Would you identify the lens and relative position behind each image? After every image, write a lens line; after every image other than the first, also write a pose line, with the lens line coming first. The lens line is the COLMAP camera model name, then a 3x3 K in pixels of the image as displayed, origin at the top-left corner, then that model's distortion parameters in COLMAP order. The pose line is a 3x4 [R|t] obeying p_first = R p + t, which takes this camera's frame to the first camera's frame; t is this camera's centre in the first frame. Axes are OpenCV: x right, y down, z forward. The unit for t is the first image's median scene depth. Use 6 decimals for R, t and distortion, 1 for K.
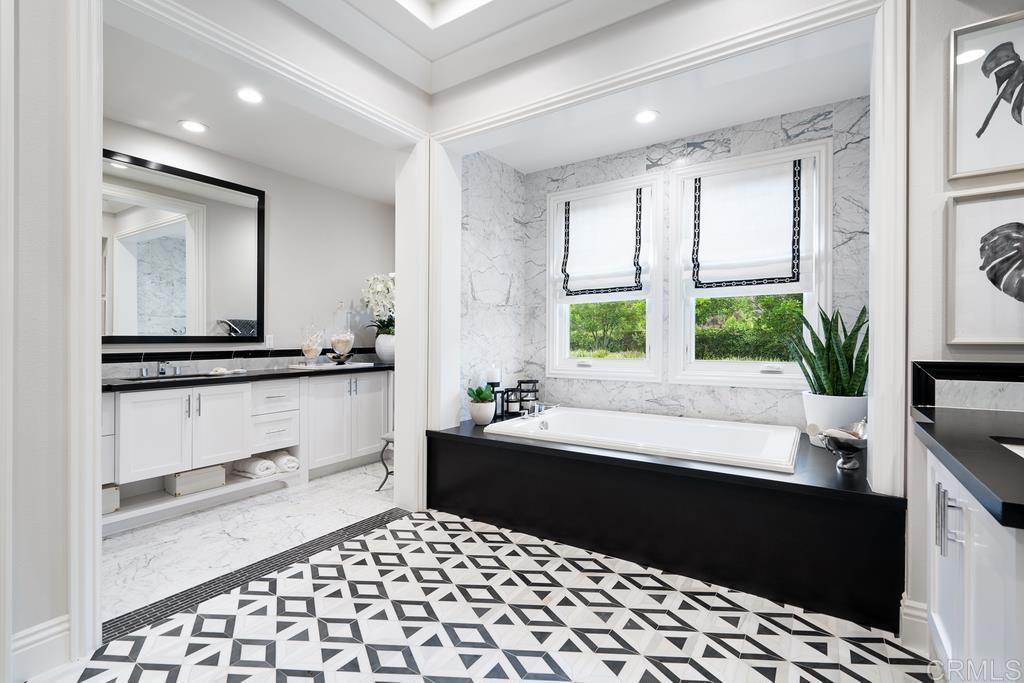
lens RADIAL K [[467.1, 0, 509.8], [0, 467.1, 341.2], [0, 0, 1]] dist [-0.010348, 0.000352]
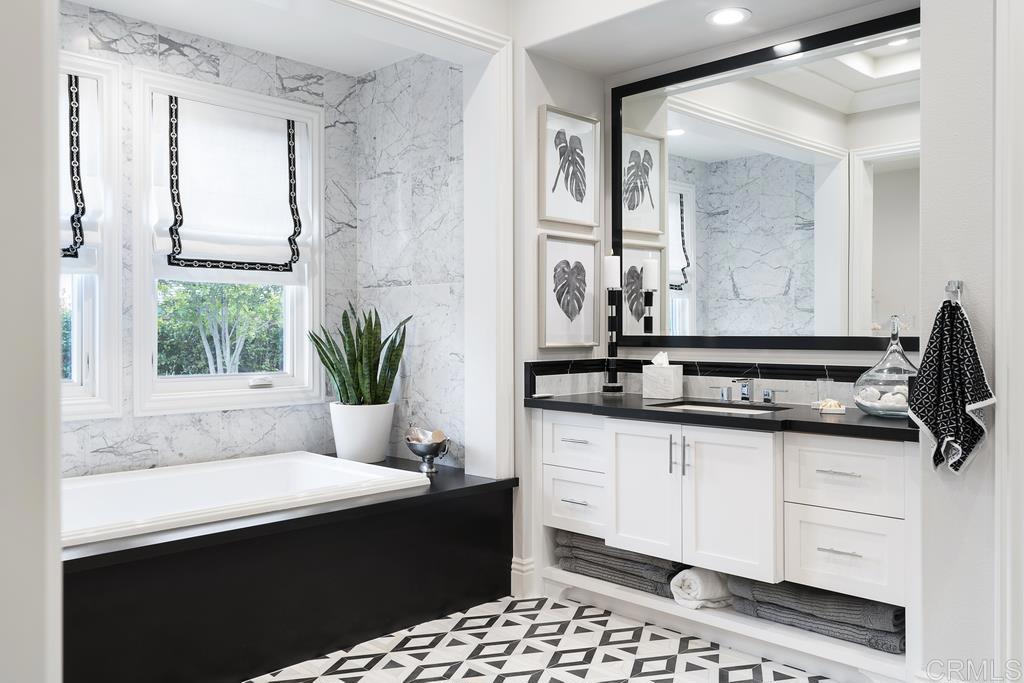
lens RADIAL K [[831.6, 0, 511.4], [0, 831.6, 339.6], [0, 0, 1]] dist [0.003362, 0.000473]
pose [[0.179470, -0.007970, 0.983731, -0.760850], [0.005445, 0.999960, 0.007108, -0.018537], [-0.983748, 0.004080, 0.179506, 0.380149]]
